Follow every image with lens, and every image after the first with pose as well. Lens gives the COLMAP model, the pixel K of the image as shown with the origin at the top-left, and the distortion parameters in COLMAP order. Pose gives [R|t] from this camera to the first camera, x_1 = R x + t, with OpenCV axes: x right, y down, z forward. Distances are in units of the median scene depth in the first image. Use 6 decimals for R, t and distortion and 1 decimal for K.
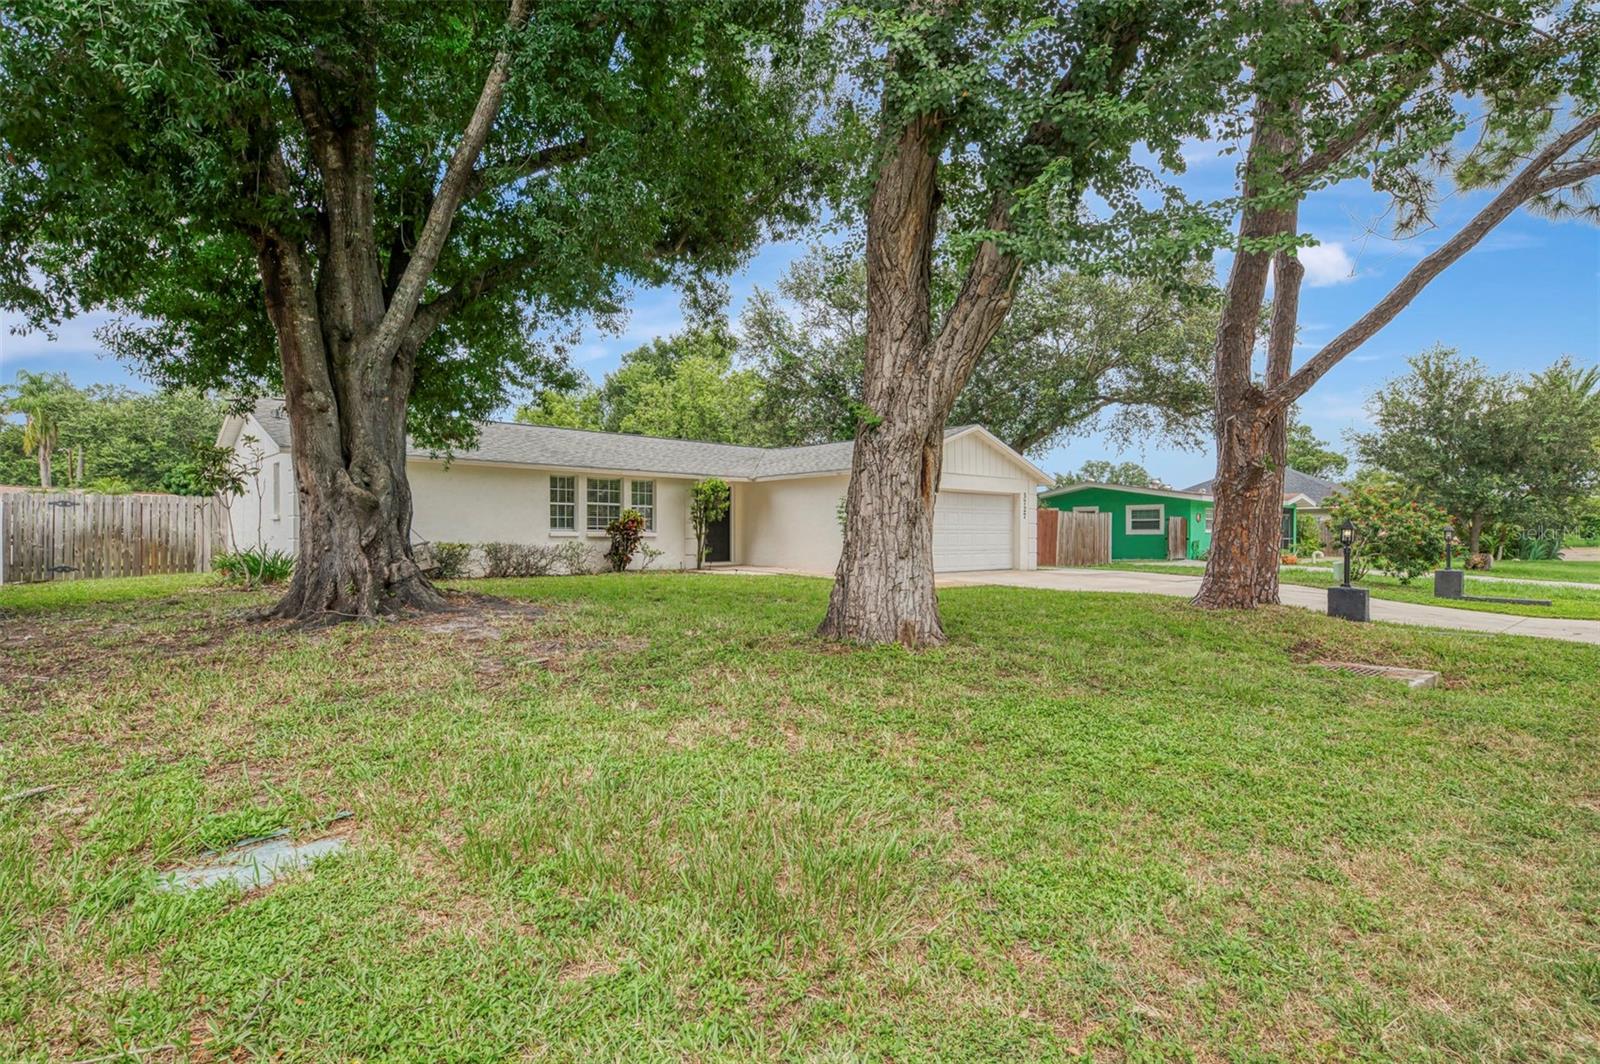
lens RADIAL K [[754.7, 0, 773.3], [0, 754.7, 536.8], [0, 0, 1]] dist [-0.003205, -0.000655]
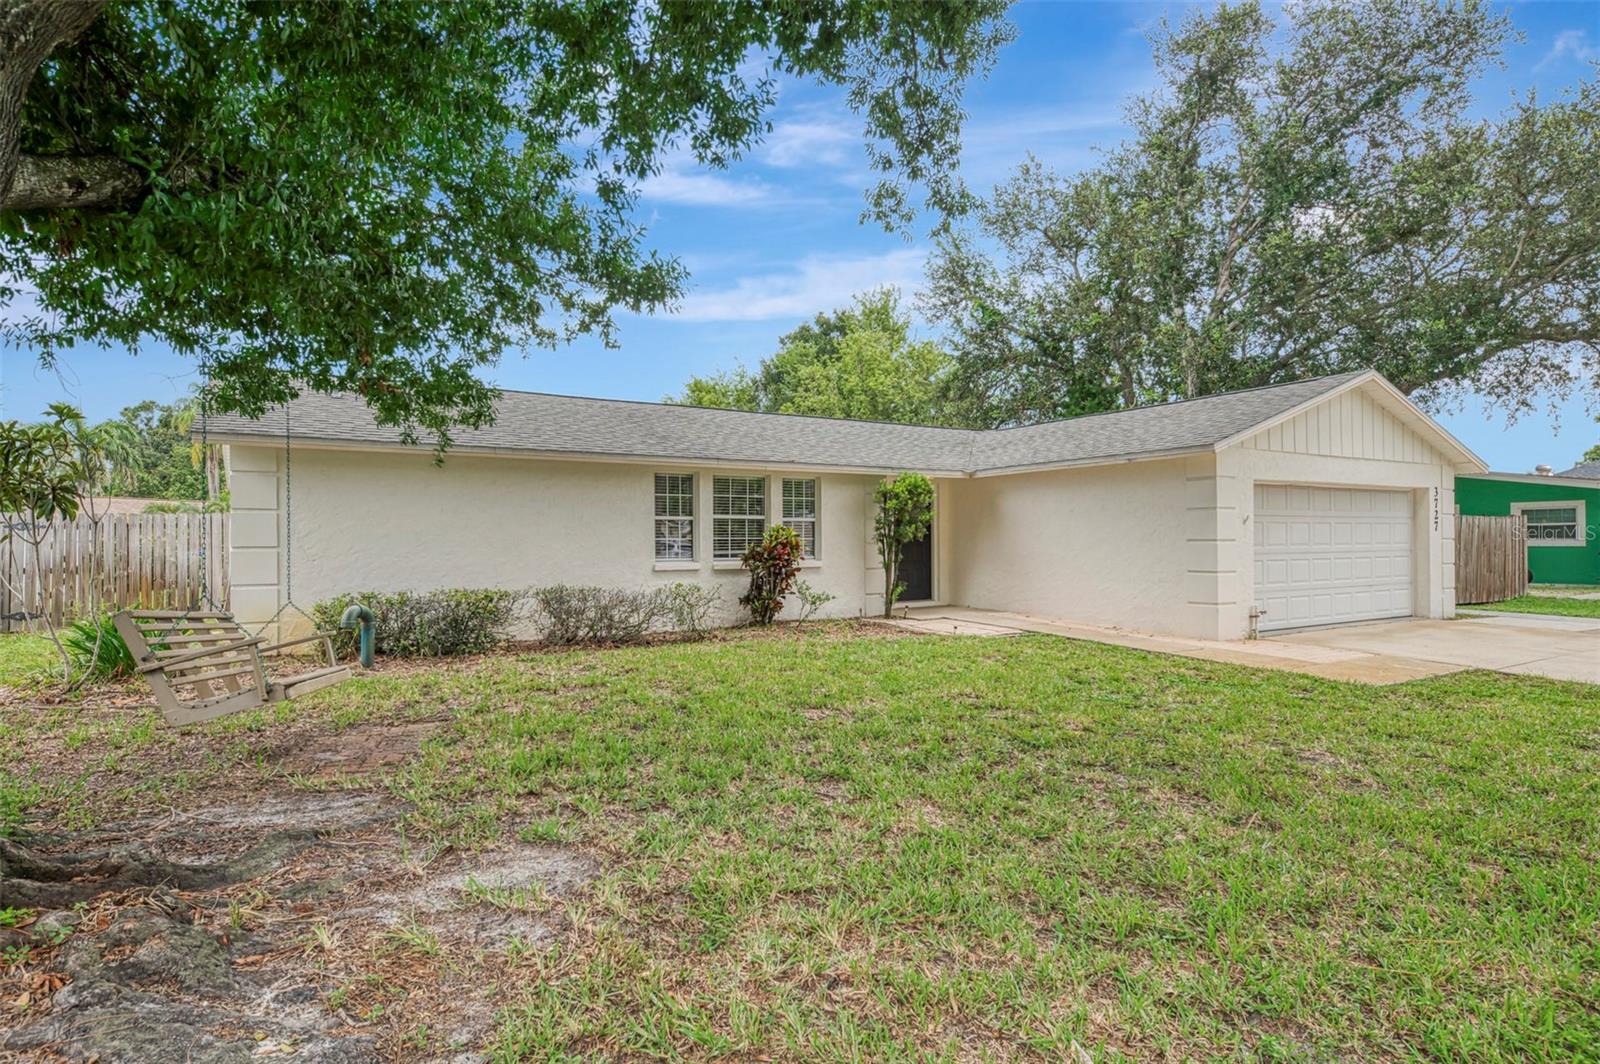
lens RADIAL K [[839.6, 0, 800.0], [0, 839.6, 532.0], [0, 0, 1]] dist [0.001007, 0.000398]
pose [[0.984339, -0.008704, -0.176073, -0.045266], [0.006621, 0.999901, -0.012414, -0.019711], [0.176163, 0.011053, 0.984299, 0.283442]]
